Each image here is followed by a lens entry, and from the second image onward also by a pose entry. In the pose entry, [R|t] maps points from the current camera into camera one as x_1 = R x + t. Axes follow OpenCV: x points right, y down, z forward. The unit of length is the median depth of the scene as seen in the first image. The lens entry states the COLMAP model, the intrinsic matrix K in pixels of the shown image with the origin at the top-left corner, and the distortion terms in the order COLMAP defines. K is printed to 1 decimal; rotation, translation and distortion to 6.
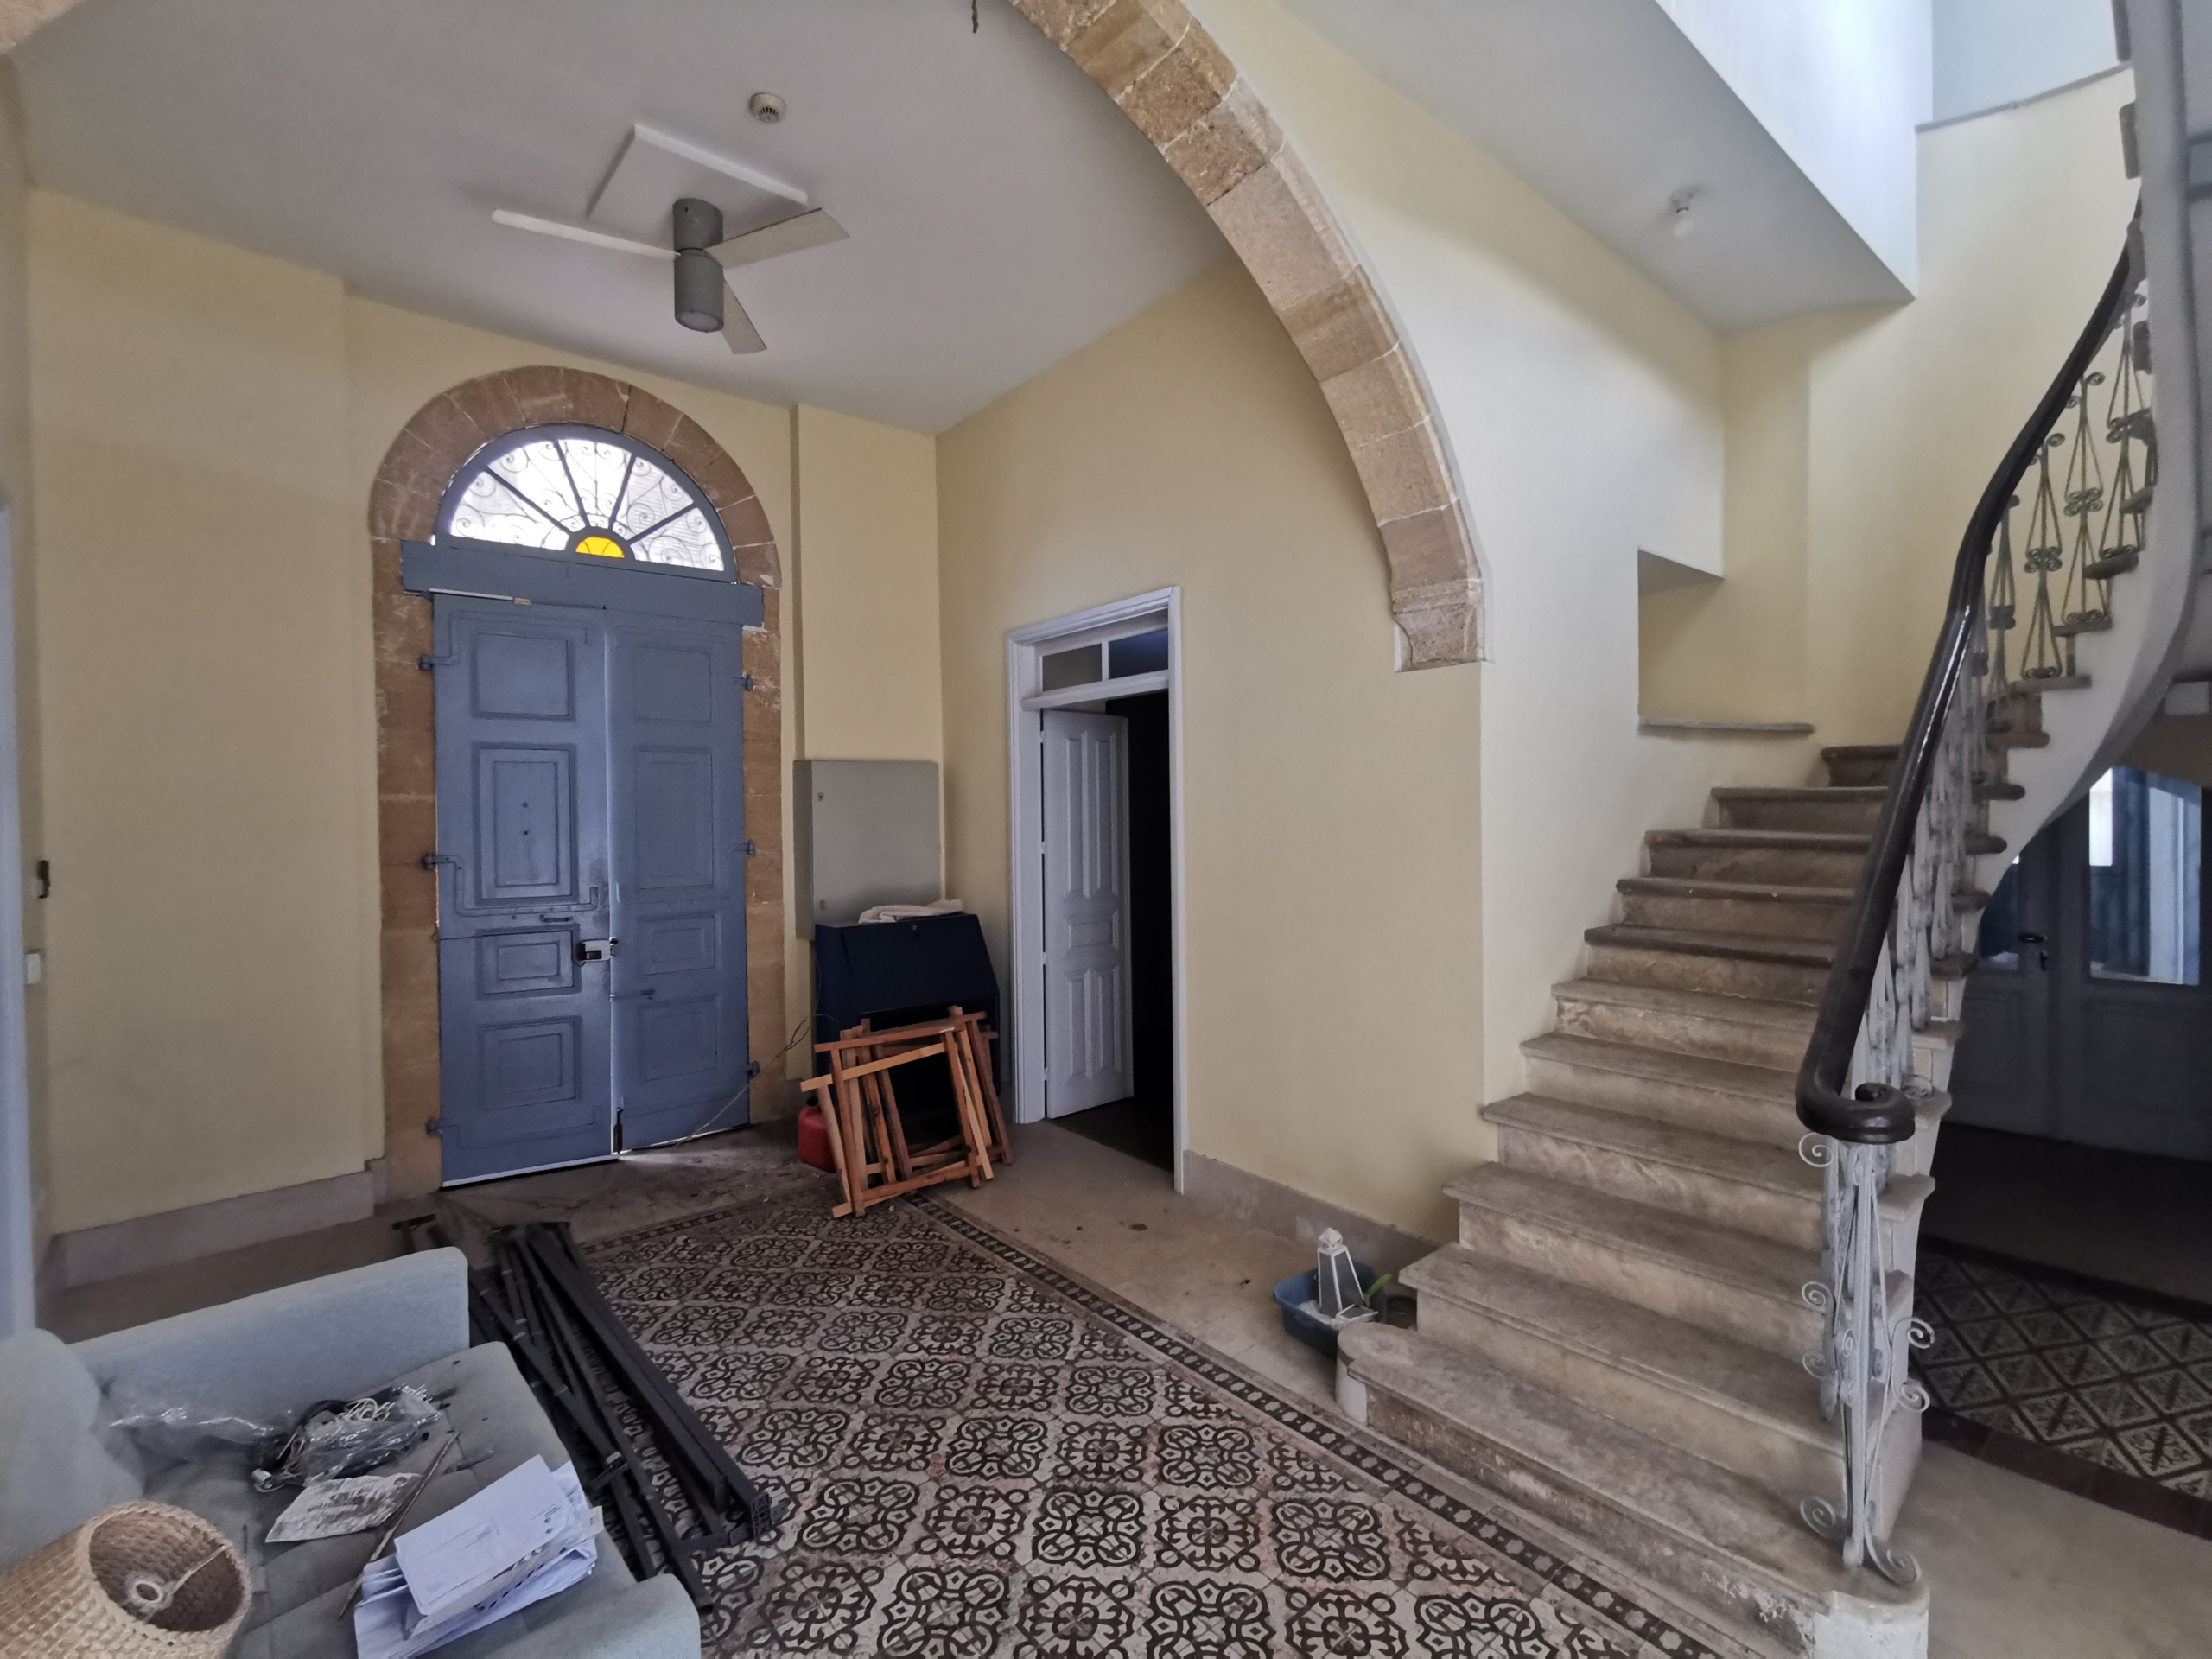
lens RADIAL K [[1007.8, 0, 1106.0], [0, 1007.8, 829.5], [0, 0, 1]] dist [-0.002020, 0.000559]
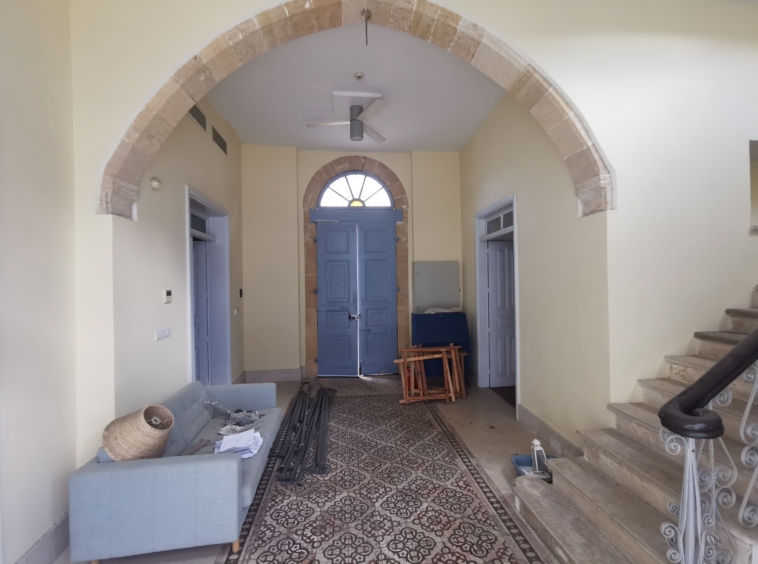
lens RADIAL K [[348.9, 0, 379.0], [0, 348.9, 282.0], [0, 0, 1]] dist [0.003664, 0.000329]
pose [[0.826193, 0.000760, -0.563386, 0.333049], [-0.006709, 0.999941, -0.008489, 0.007322], [0.563347, 0.010793, 0.826150, 0.036144]]
